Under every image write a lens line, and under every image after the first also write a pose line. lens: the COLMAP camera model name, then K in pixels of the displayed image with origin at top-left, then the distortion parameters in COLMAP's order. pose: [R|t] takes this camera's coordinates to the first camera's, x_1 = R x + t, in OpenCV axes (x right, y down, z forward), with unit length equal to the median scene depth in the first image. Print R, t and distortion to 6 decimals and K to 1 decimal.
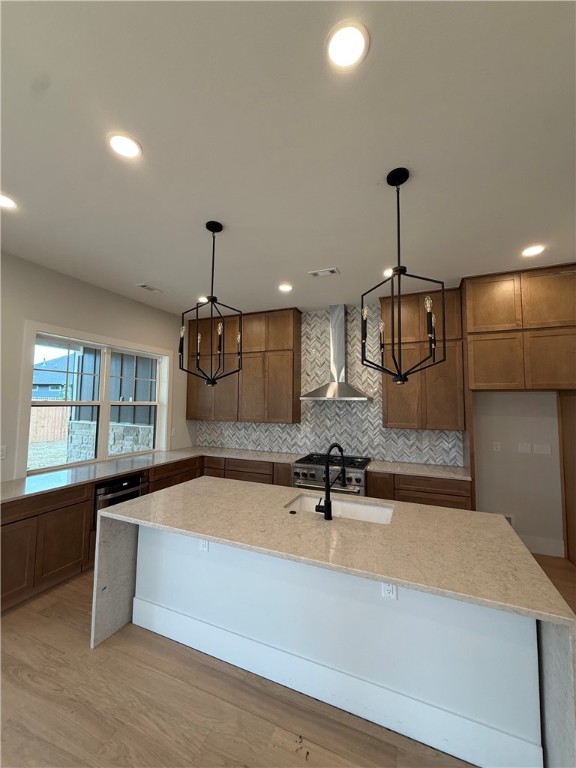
lens RADIAL K [[305.0, 0, 289.3], [0, 305.0, 381.4], [0, 0, 1]] dist [-0.001114, 0.000122]
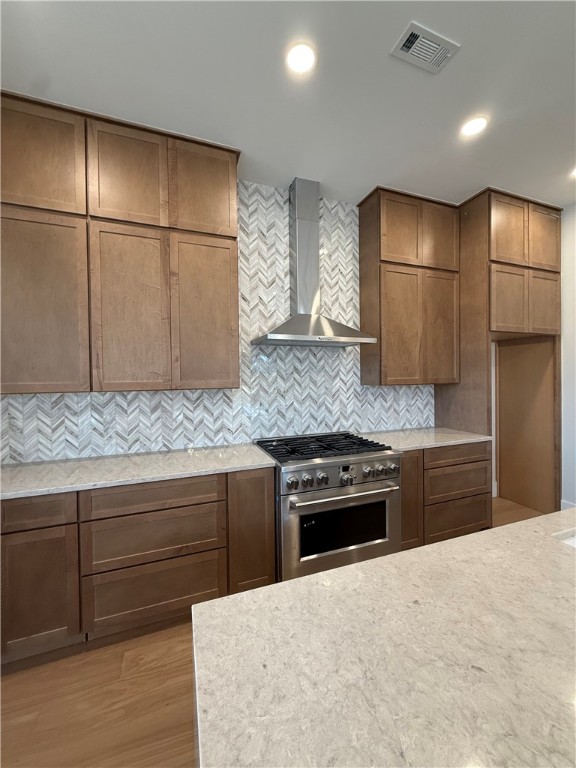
lens RADIAL K [[305.0, 0, 289.8], [0, 305.0, 382.5], [0, 0, 1]] dist [-0.001114, 0.000122]
pose [[0.722822, -0.030306, 0.690369, -0.270890], [-0.027191, 0.997017, 0.072238, 0.088337], [-0.690499, -0.070987, 0.719842, 0.566937]]
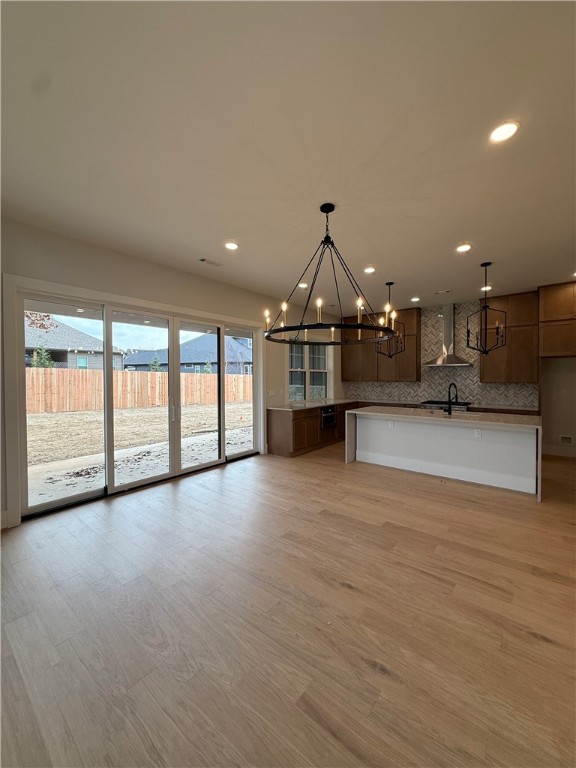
lens RADIAL K [[305.0, 0, 288.1], [0, 305.0, 381.8], [0, 0, 1]] dist [-0.001114, 0.000122]
pose [[0.959999, -0.009960, -0.279825, -0.183921], [0.034255, 0.996038, 0.082065, -0.014432], [0.277899, -0.088367, 0.956537, -0.702465]]
